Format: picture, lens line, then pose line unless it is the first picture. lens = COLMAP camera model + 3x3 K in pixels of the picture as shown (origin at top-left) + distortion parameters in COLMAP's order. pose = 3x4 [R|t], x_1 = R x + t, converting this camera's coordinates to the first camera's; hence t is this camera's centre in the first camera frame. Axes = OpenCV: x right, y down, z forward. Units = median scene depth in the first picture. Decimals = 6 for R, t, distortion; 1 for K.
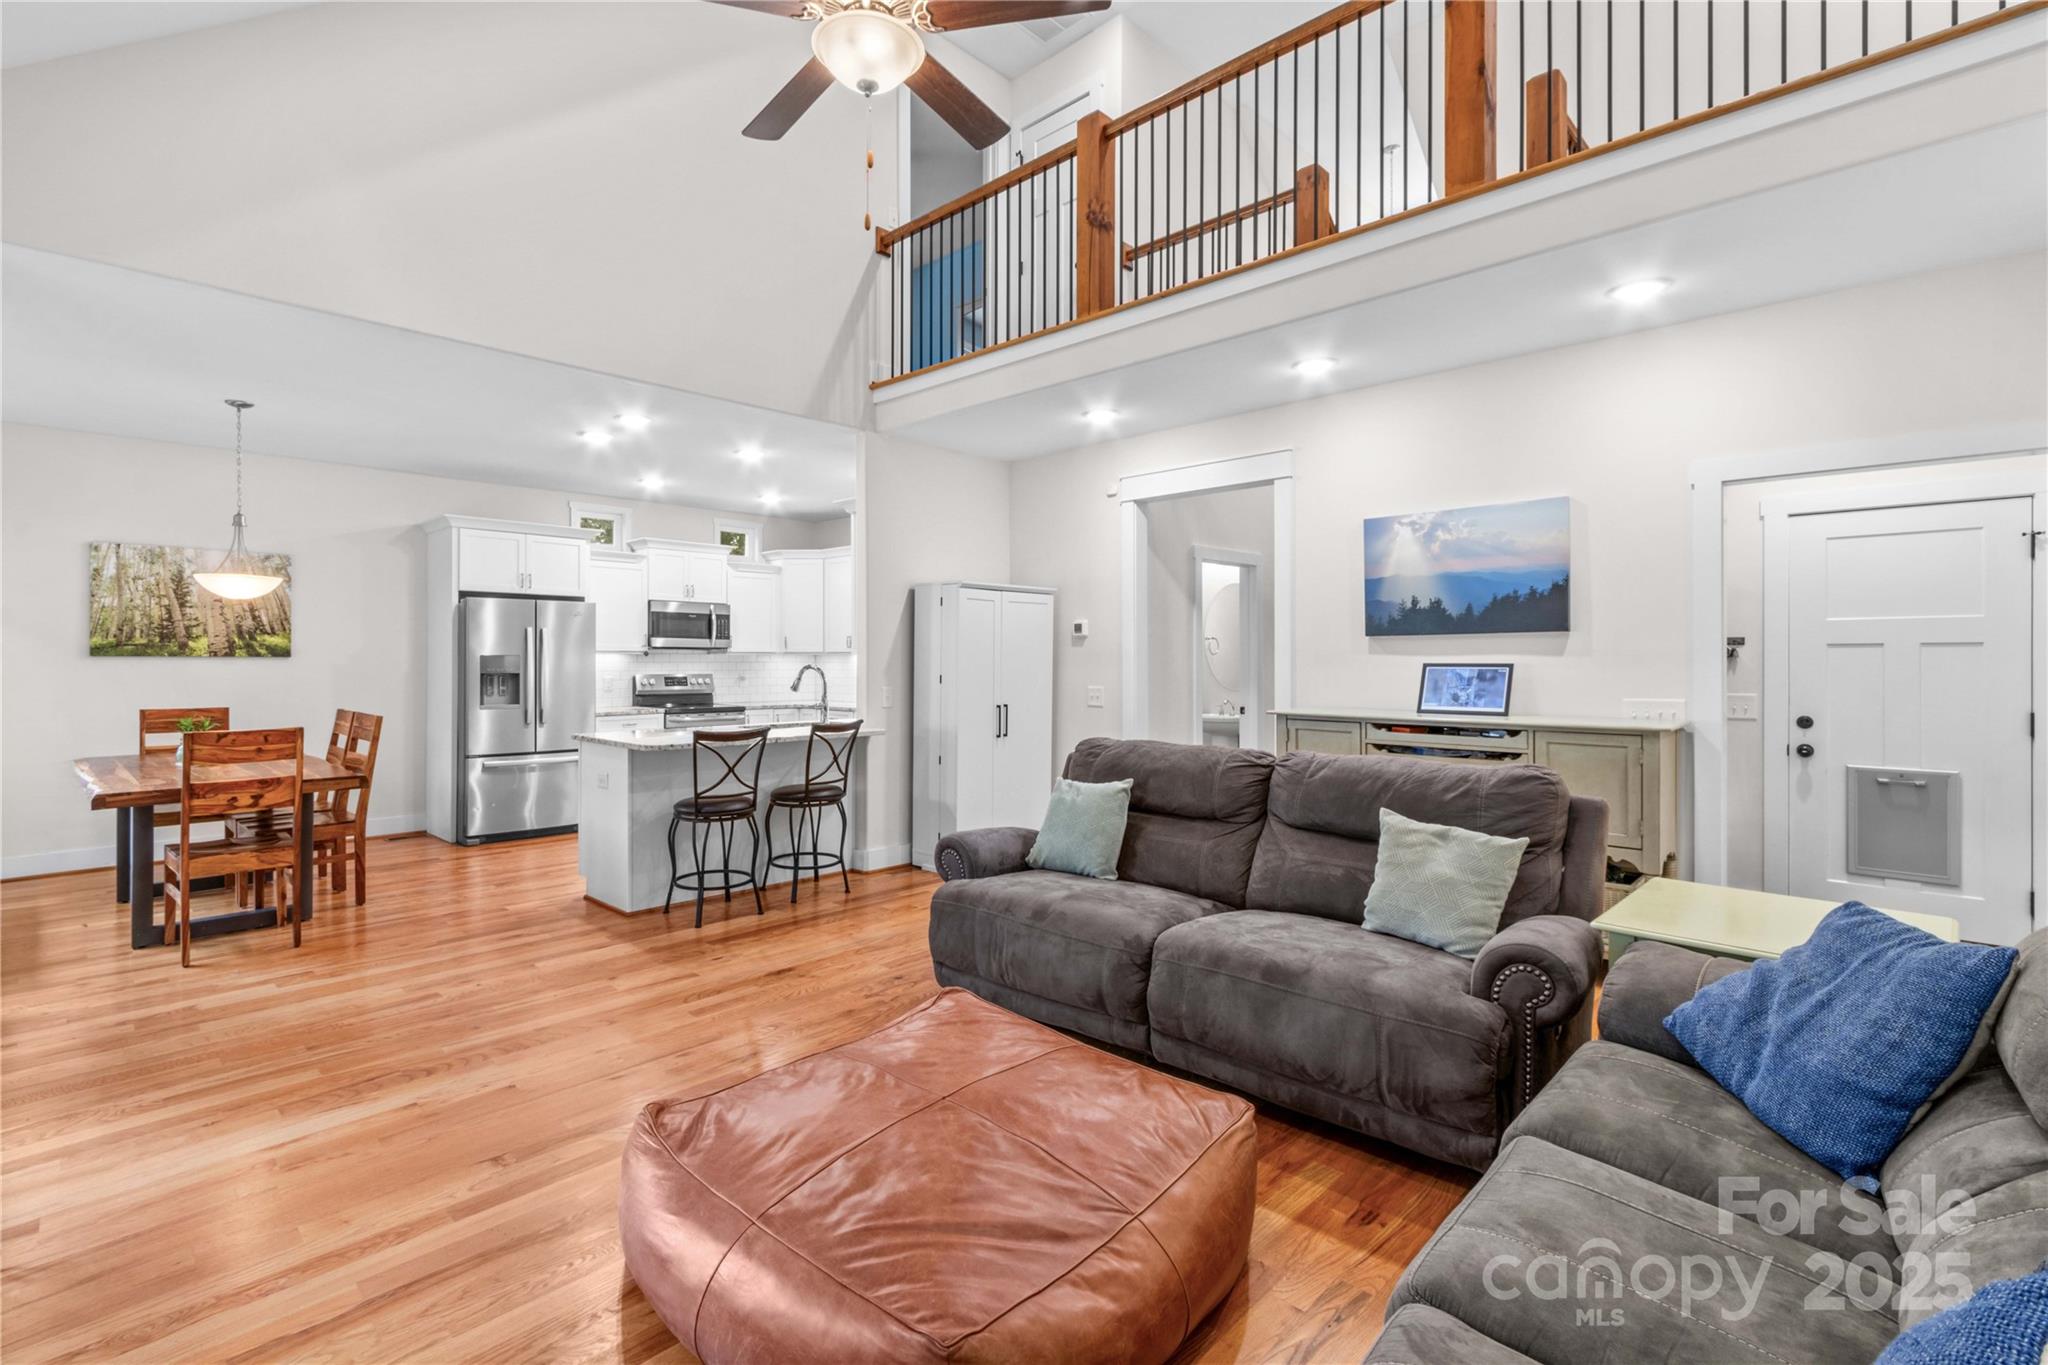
lens RADIAL K [[940.7, 0, 982.6], [0, 940.7, 656.5], [0, 0, 1]] dist [0.007008, -0.001773]
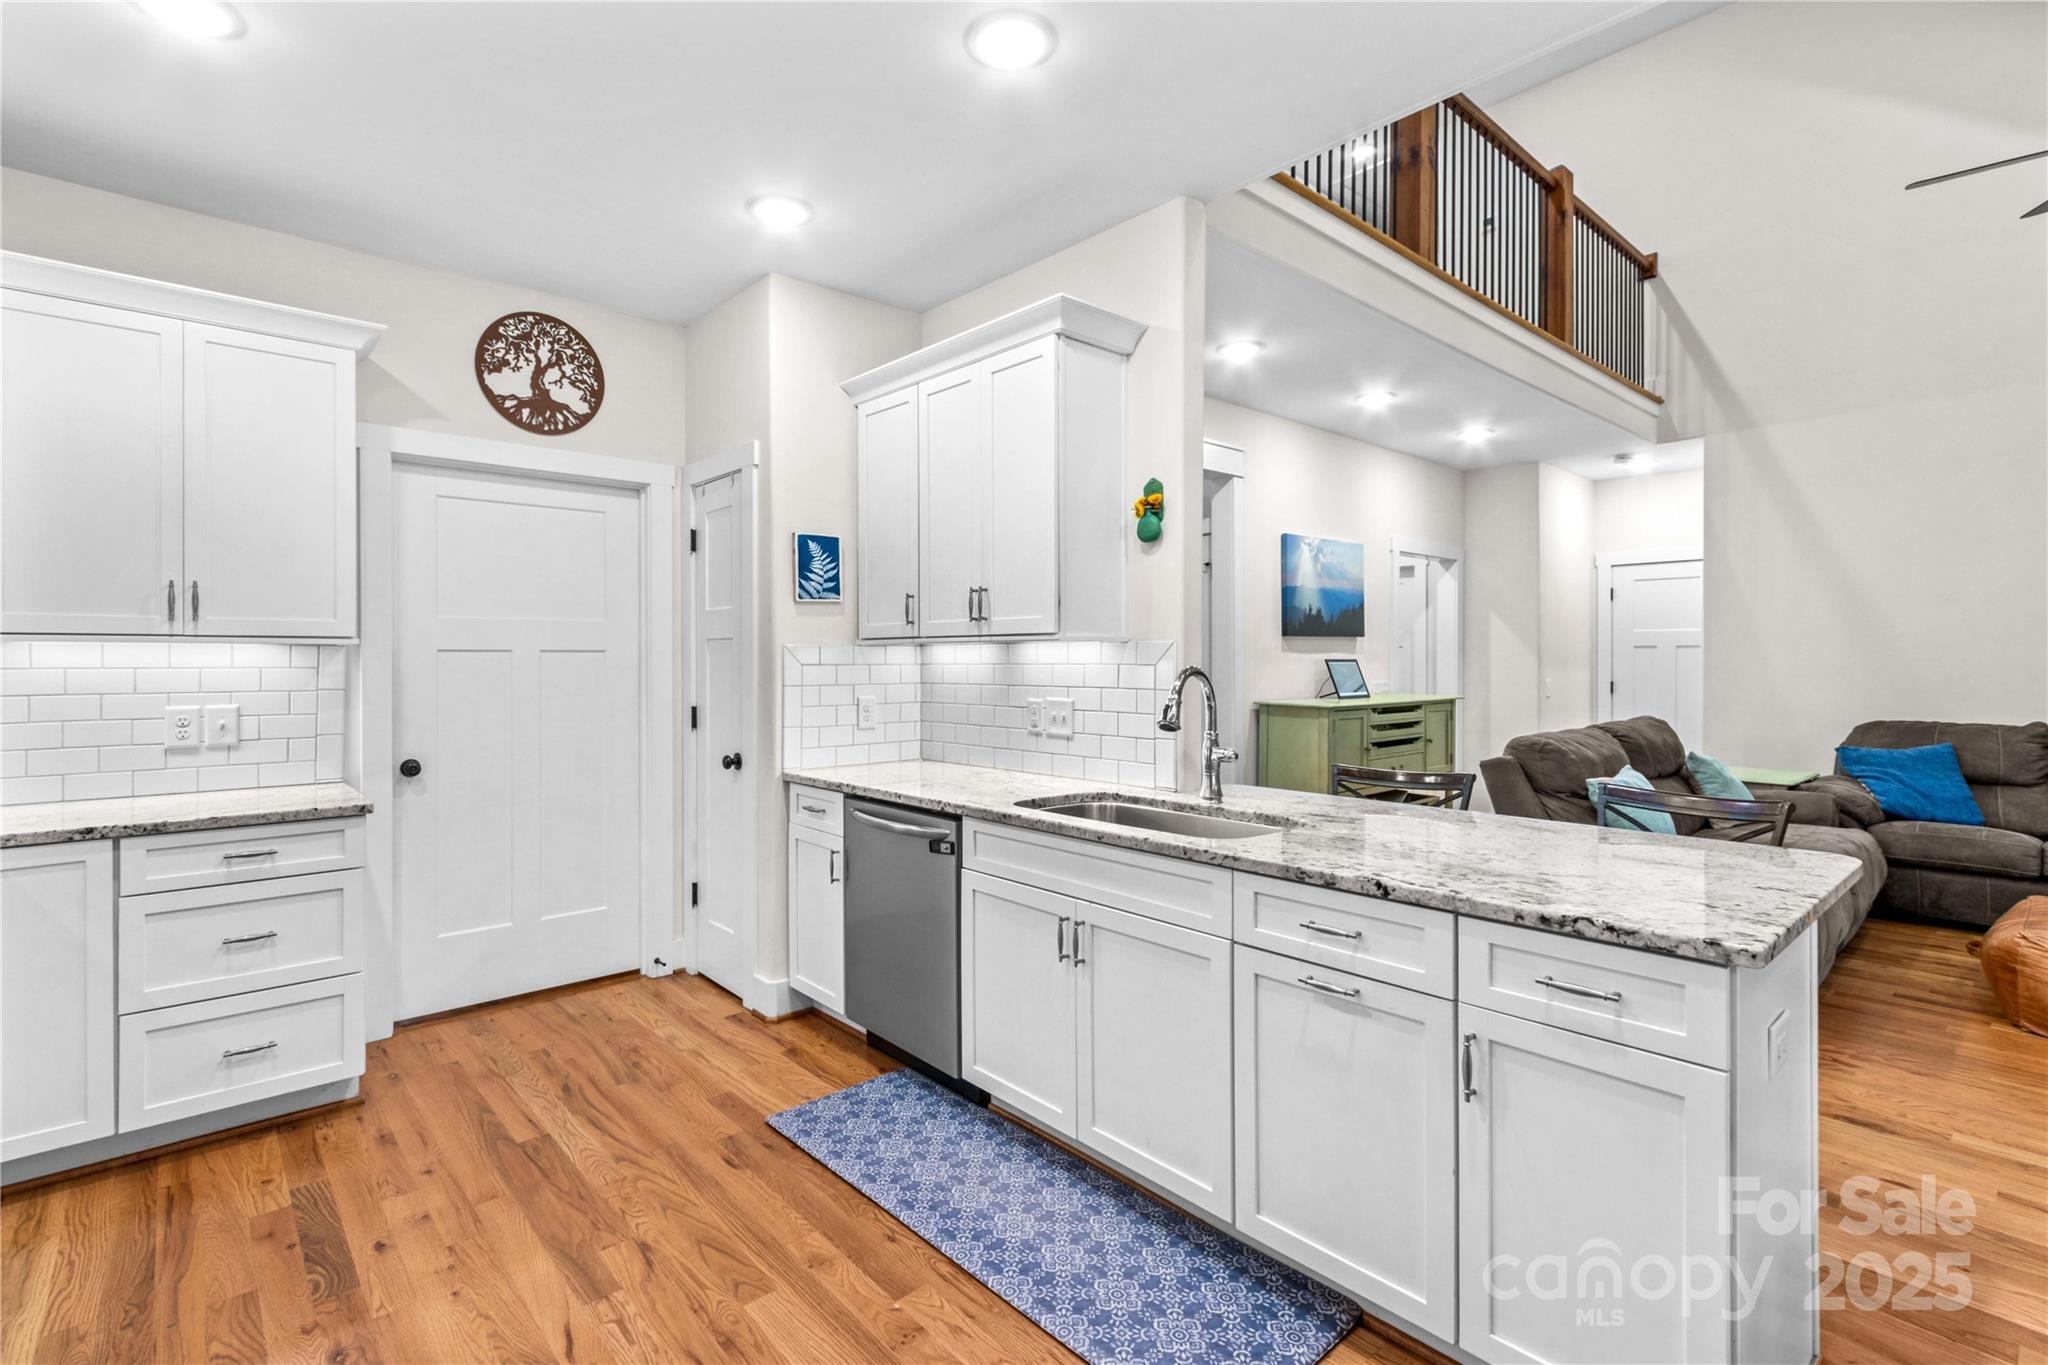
lens RADIAL K [[940.7, 0, 982.2], [0, 940.7, 652.6], [0, 0, 1]] dist [0.007008, -0.001773]
pose [[0.079284, 0.008261, 0.996818, -0.624617], [0.001315, 0.999964, -0.008391, 0.006263], [-0.996851, 0.001976, 0.079270, 1.051962]]
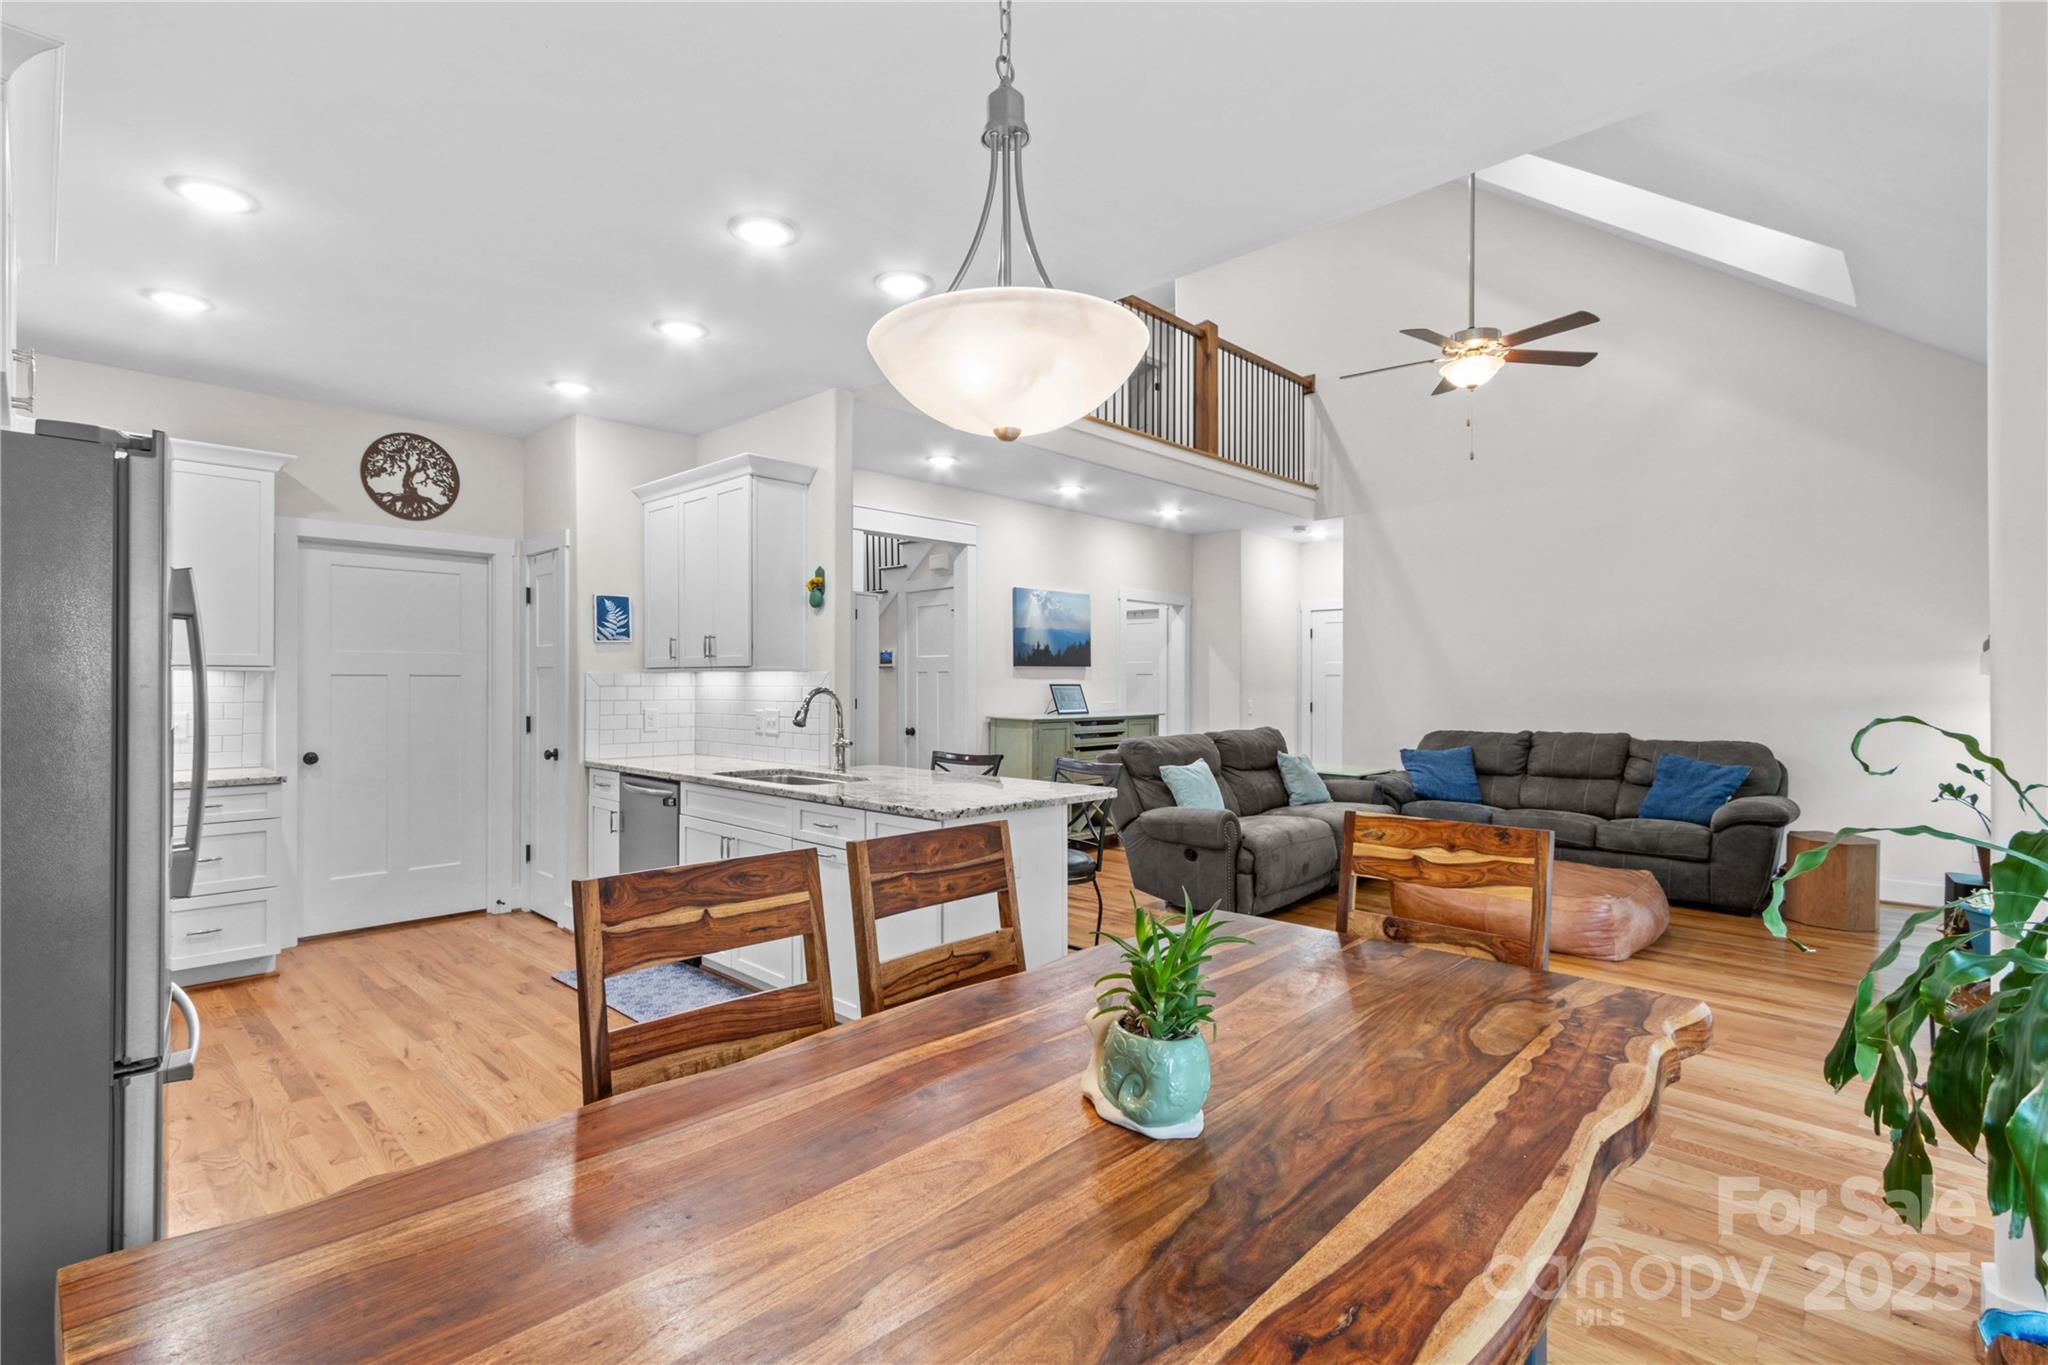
lens RADIAL K [[940.7, 0, 982.2], [0, 940.7, 677.0], [0, 0, 1]] dist [0.007008, -0.001773]
pose [[-0.002710, 0.007815, 0.999966, -0.890434], [-0.003183, 0.999964, -0.007824, 0.006171], [-0.999991, -0.003204, -0.002685, 0.871447]]
